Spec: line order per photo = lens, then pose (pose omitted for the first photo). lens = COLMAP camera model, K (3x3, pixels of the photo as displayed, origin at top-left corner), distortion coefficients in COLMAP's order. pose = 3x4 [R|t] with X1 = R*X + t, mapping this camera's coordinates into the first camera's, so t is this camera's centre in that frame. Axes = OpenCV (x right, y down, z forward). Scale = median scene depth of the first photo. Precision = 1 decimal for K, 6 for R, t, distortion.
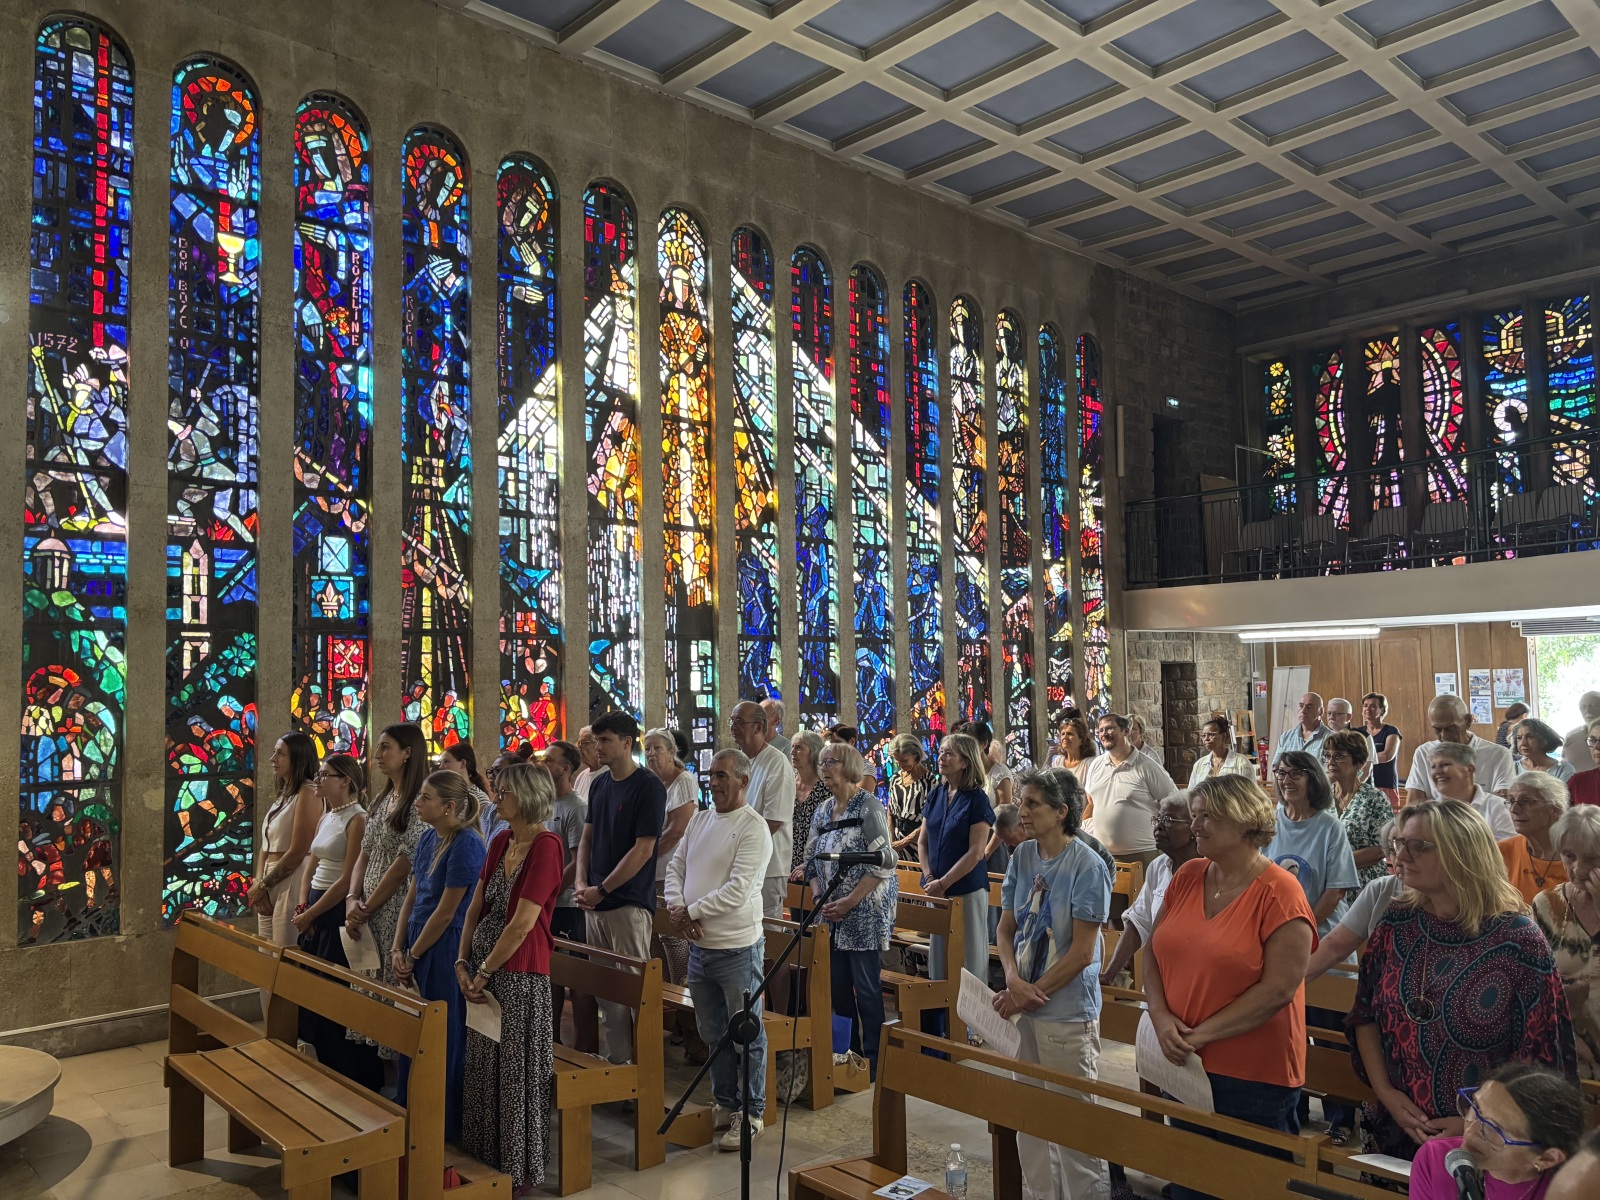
lens RADIAL K [[1206.3, 0, 808.9], [0, 1206.3, 619.8], [0, 0, 1]] dist [0.032309, -0.038921]
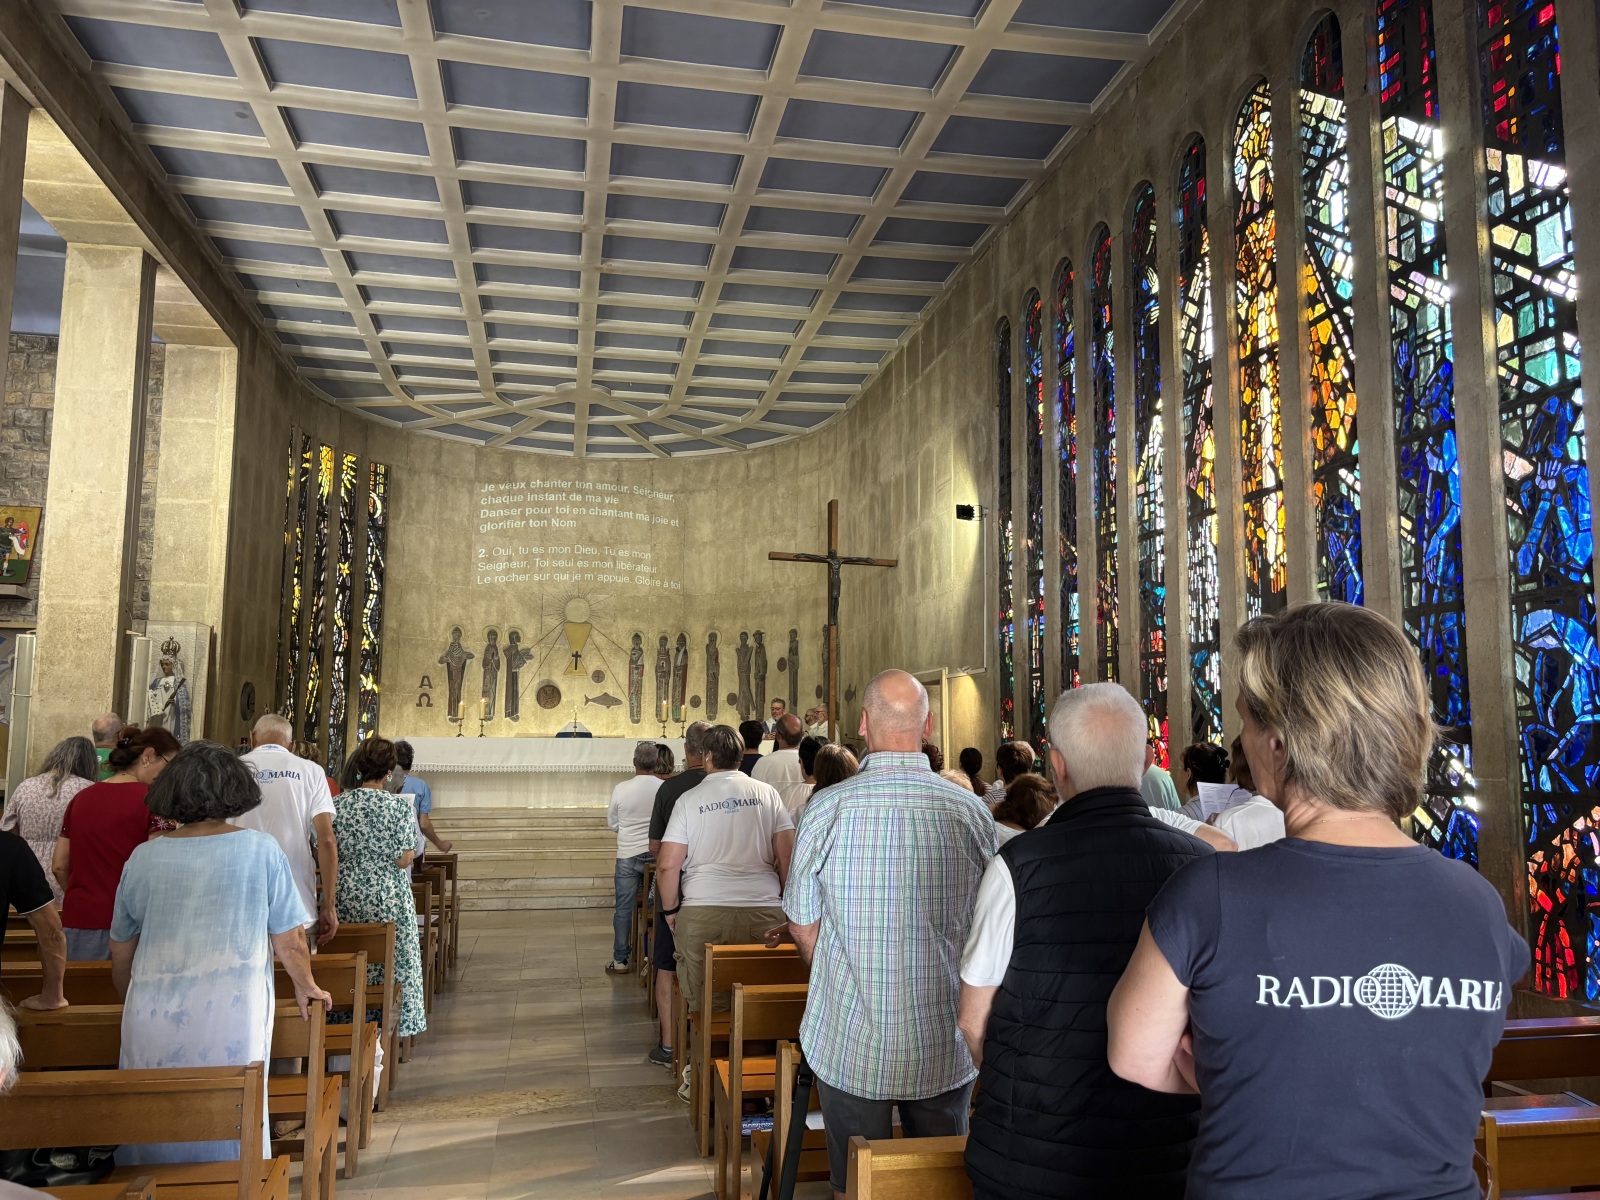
lens RADIAL K [[1206.3, 0, 817.9], [0, 1206.3, 625.0], [0, 0, 1]] dist [0.032309, -0.038921]
pose [[-0.517446, -0.076392, -0.852299, 0.801601], [0.041928, 0.992548, -0.114418, 0.096435], [0.854688, -0.094940, -0.510387, 1.334026]]
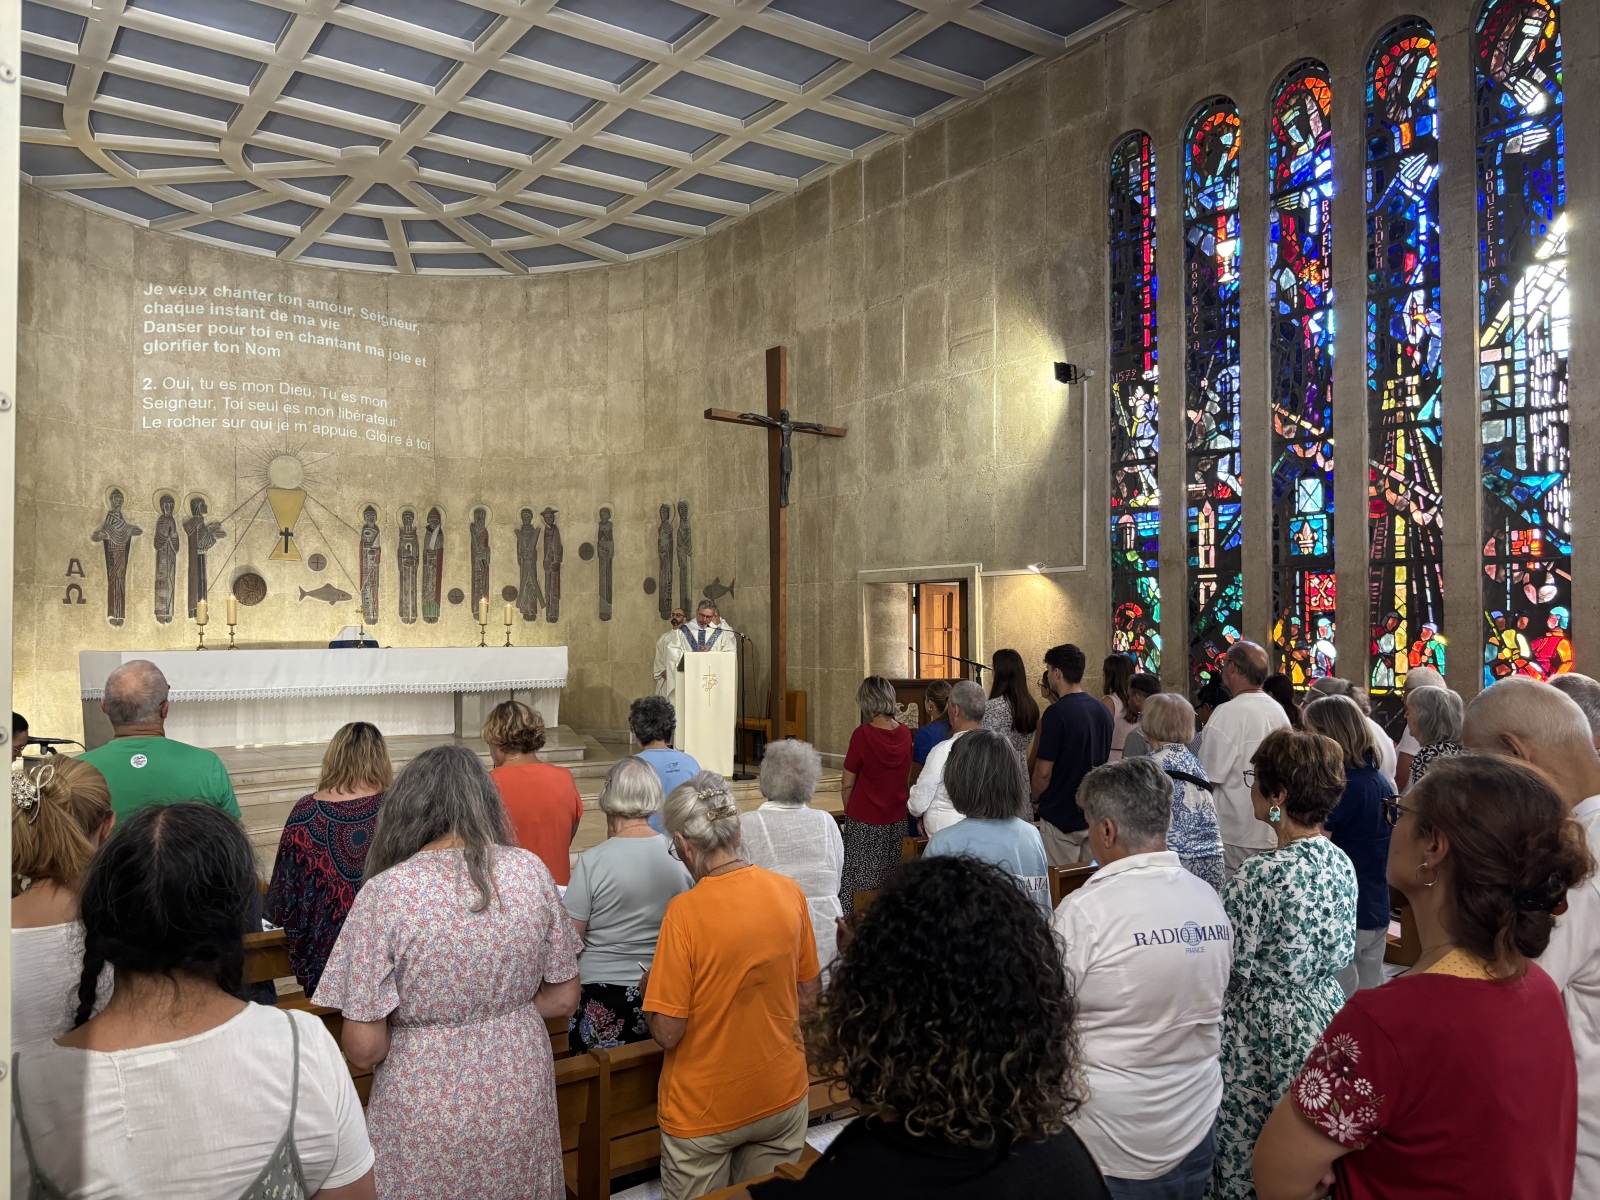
lens RADIAL K [[1206.3, 0, 809.3], [0, 1206.3, 613.1], [0, 0, 1]] dist [0.032309, -0.038921]
pose [[-0.114099, 0.001408, -0.993468, 0.680255], [0.055674, 0.998437, -0.004980, 0.028895], [0.991908, -0.055879, -0.113999, 0.634677]]
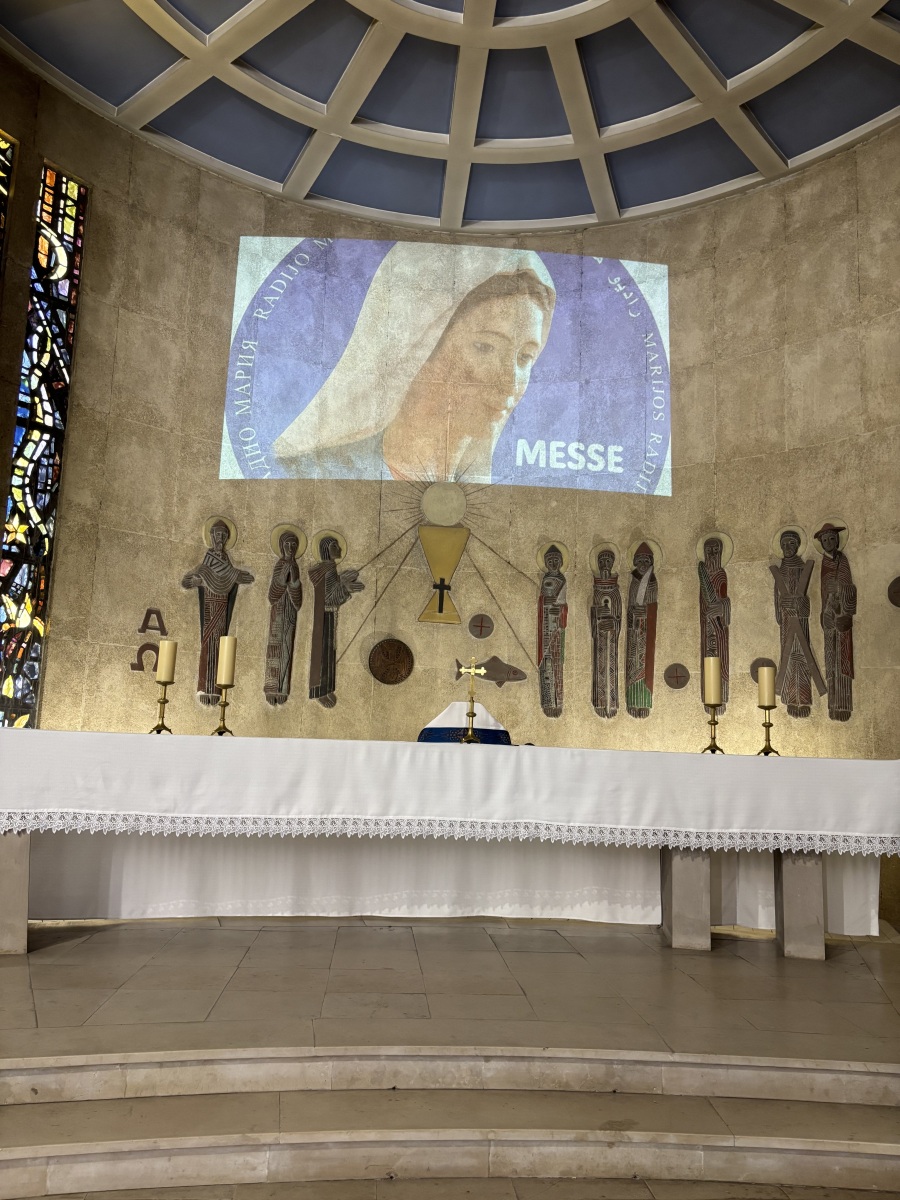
lens RADIAL K [[904.7, 0, 440.4], [0, 904.7, 612.2], [0, 0, 1]] dist [0.032309, -0.038921]
pose [[-0.631694, -0.118908, -0.766044, -0.298672], [0.013858, 0.986276, -0.164521, 0.045486], [0.775094, -0.114543, -0.621377, 0.255190]]
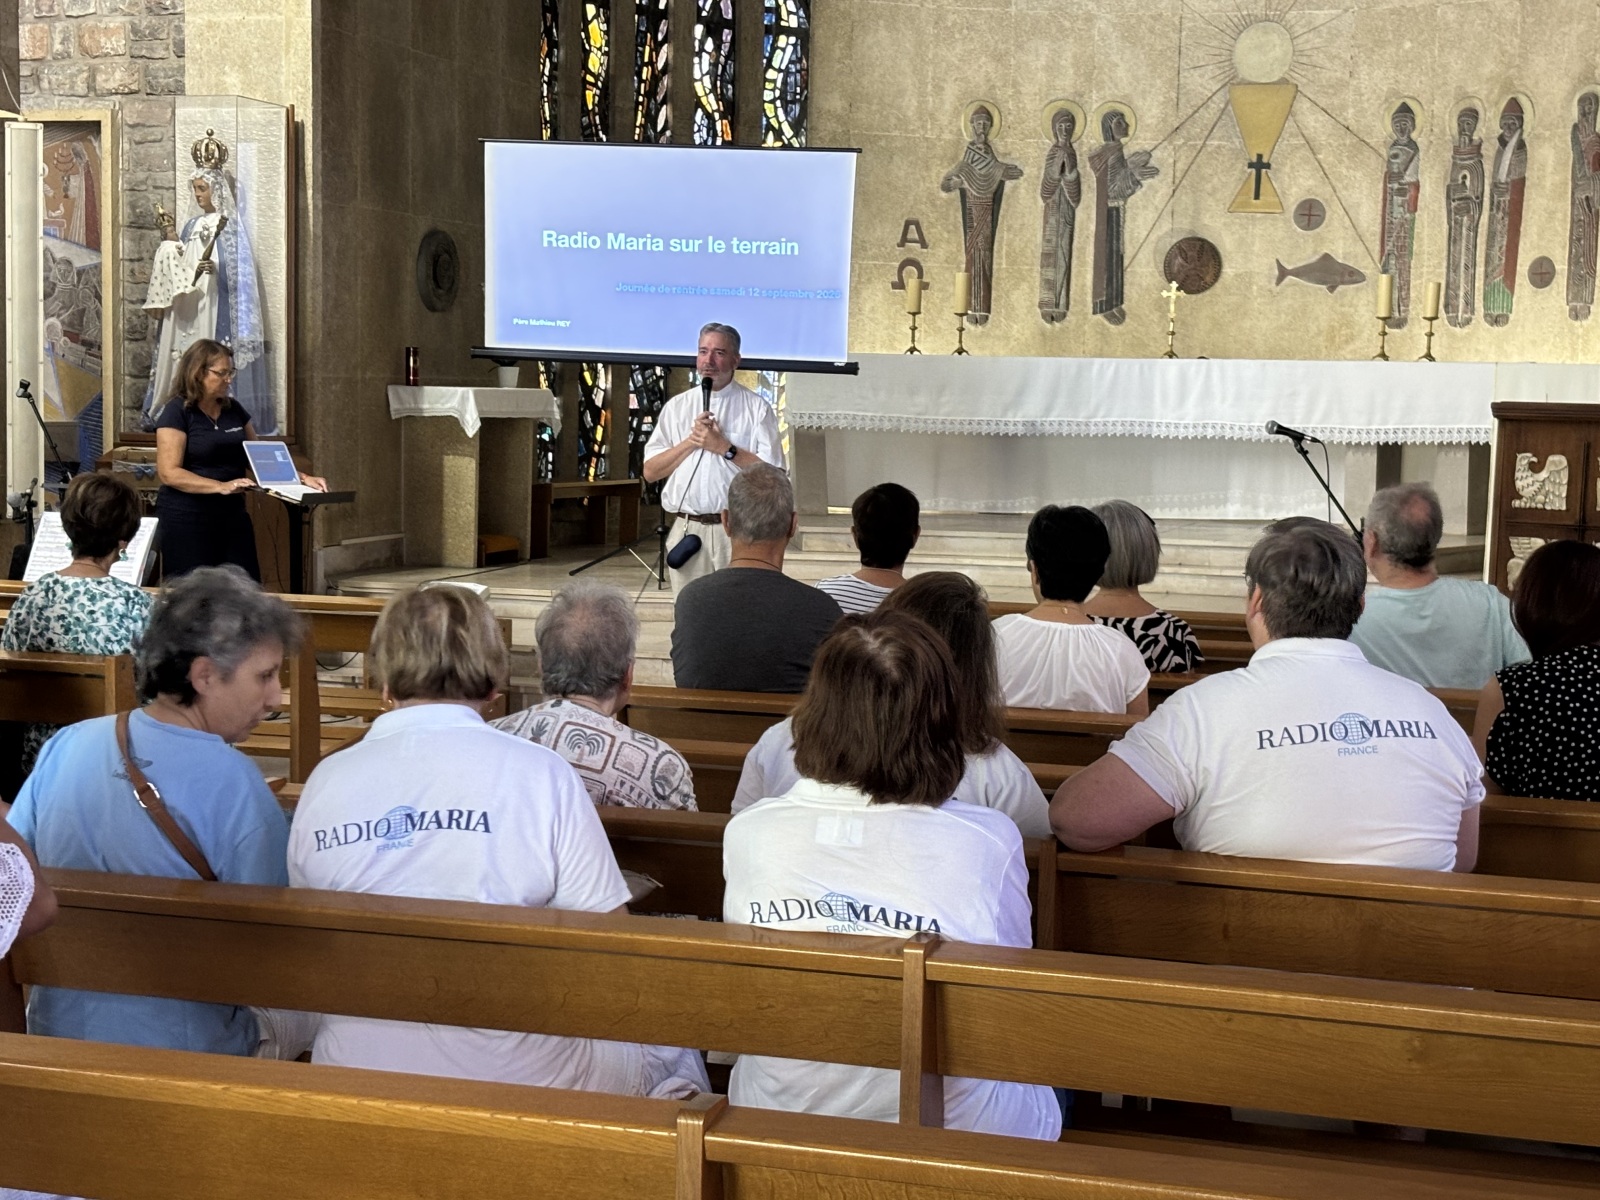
lens RADIAL K [[2663.9, 0, 844.8], [0, 2663.9, 629.9], [0, 0, 1]] dist [0.148506, 0.000000]
pose [[-0.861695, 0.042745, -0.505622, 0.431585], [0.016433, 0.998274, 0.056388, 0.116965], [0.507160, 0.040280, -0.860910, 1.458771]]
